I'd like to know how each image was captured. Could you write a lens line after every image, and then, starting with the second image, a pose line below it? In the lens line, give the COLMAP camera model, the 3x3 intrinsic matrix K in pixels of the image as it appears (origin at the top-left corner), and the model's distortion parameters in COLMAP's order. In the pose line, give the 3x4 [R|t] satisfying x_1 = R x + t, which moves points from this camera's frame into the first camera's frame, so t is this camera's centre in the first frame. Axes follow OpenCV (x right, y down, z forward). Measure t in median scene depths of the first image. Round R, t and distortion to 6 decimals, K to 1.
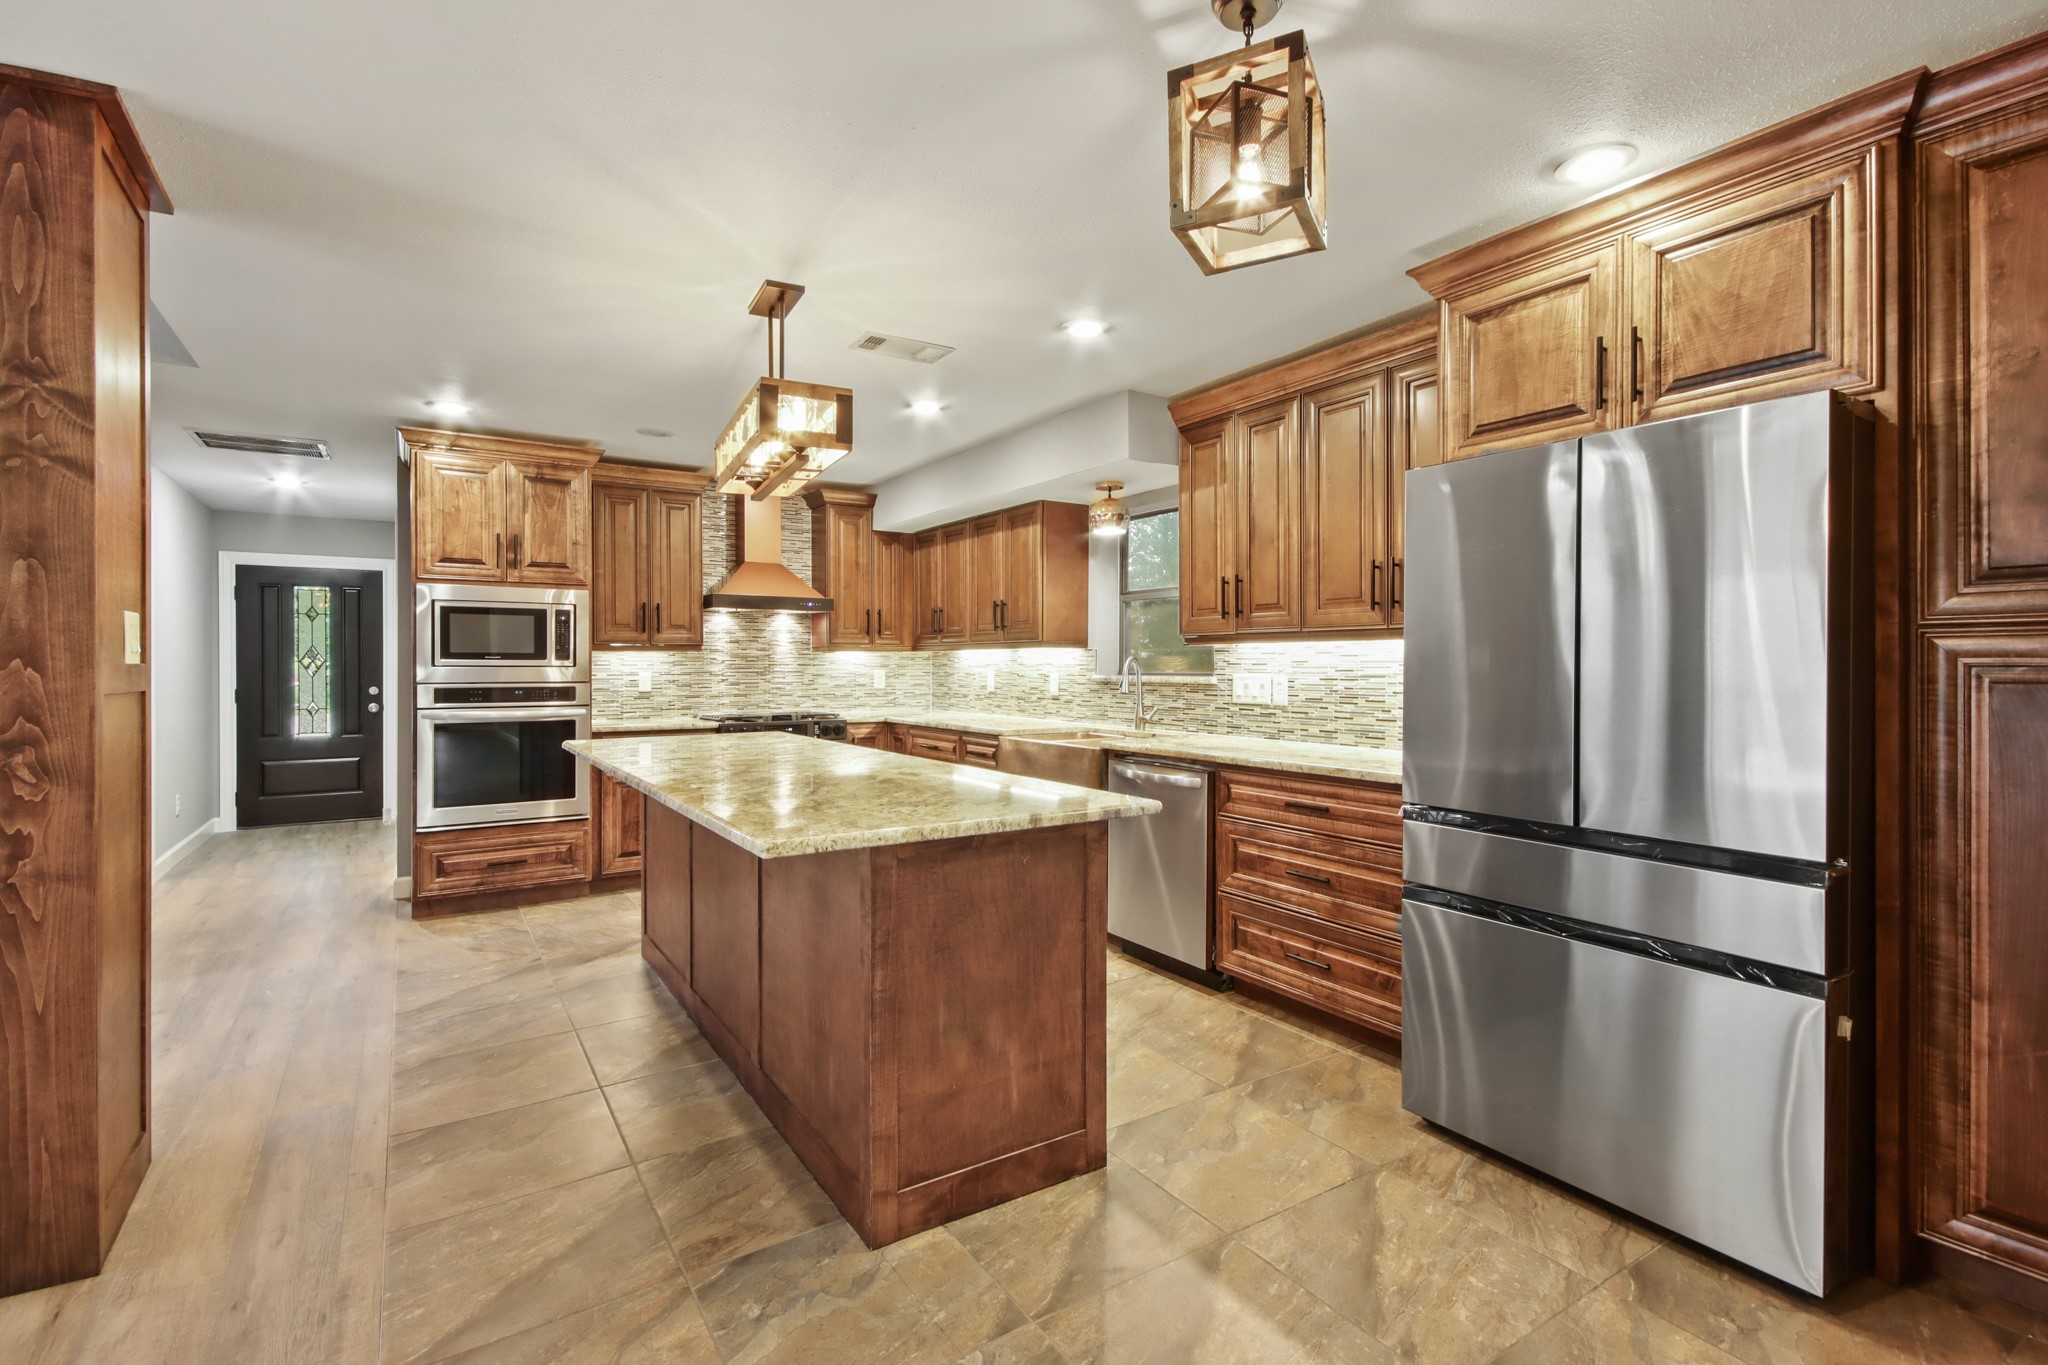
lens RADIAL K [[938.6, 0, 1010.7], [0, 938.6, 655.7], [0, 0, 1]] dist [0.020479, -0.001294]
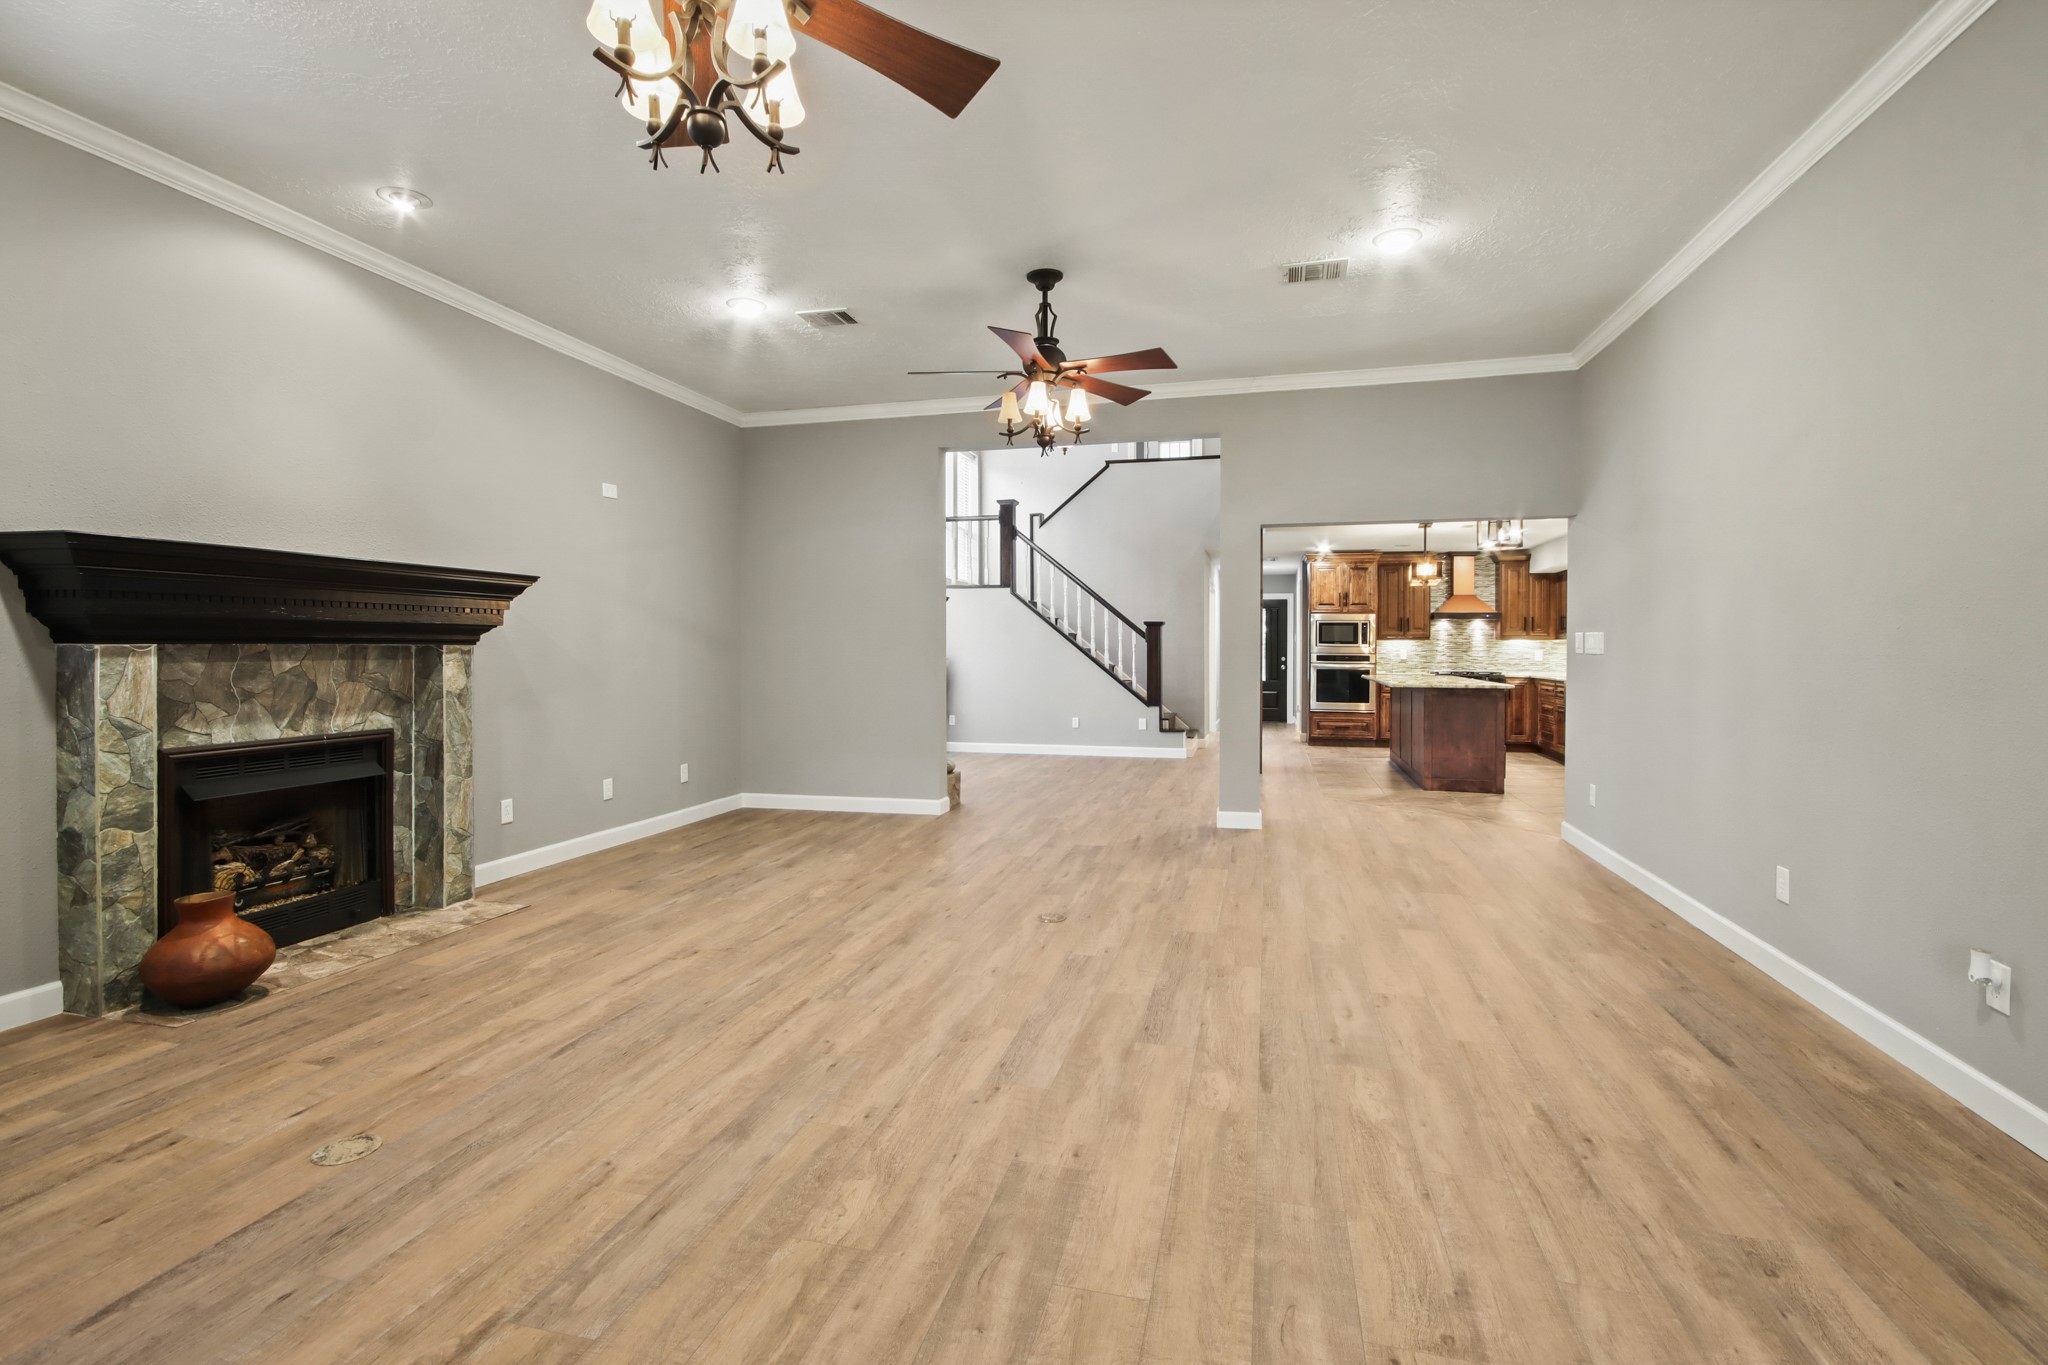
lens RADIAL K [[938.6, 0, 1039.2], [0, 938.6, 653.9], [0, 0, 1]] dist [0.020479, -0.001294]
pose [[0.690294, 0.011299, -0.723441, 0.657260], [-0.000783, 0.999889, 0.014869, -0.005069], [0.723529, -0.009697, 0.690226, -1.198080]]
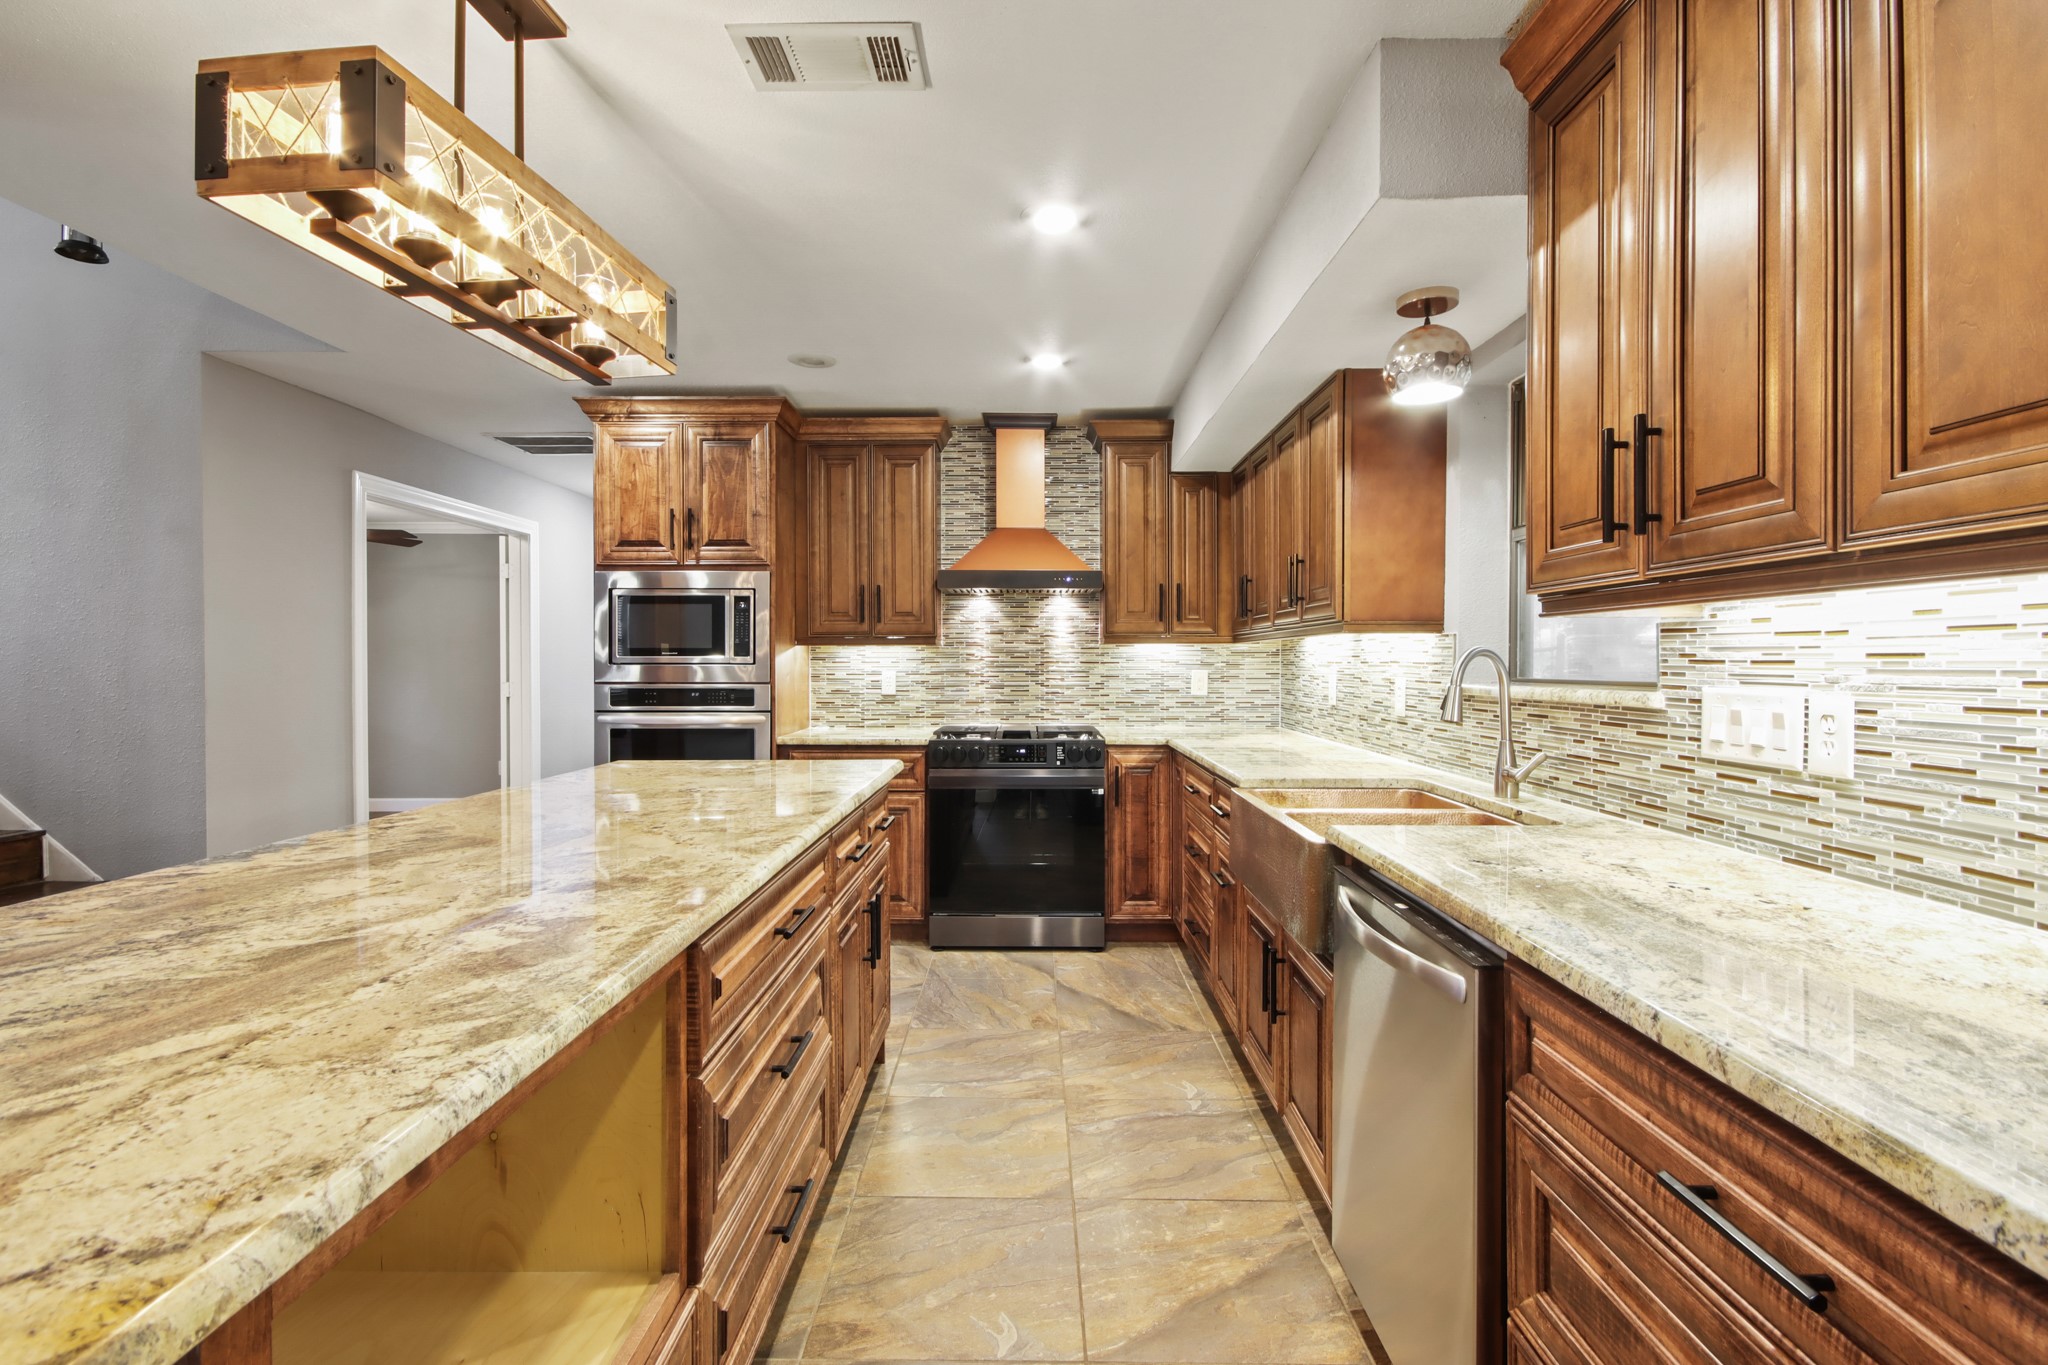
lens RADIAL K [[938.6, 0, 1036.5], [0, 938.6, 658.1], [0, 0, 1]] dist [0.020479, -0.001294]
pose [[0.840169, -0.001254, -0.542323, 0.190238], [0.003910, 0.999985, 0.003745, 0.004134], [0.542310, -0.005267, 0.840162, 0.440587]]
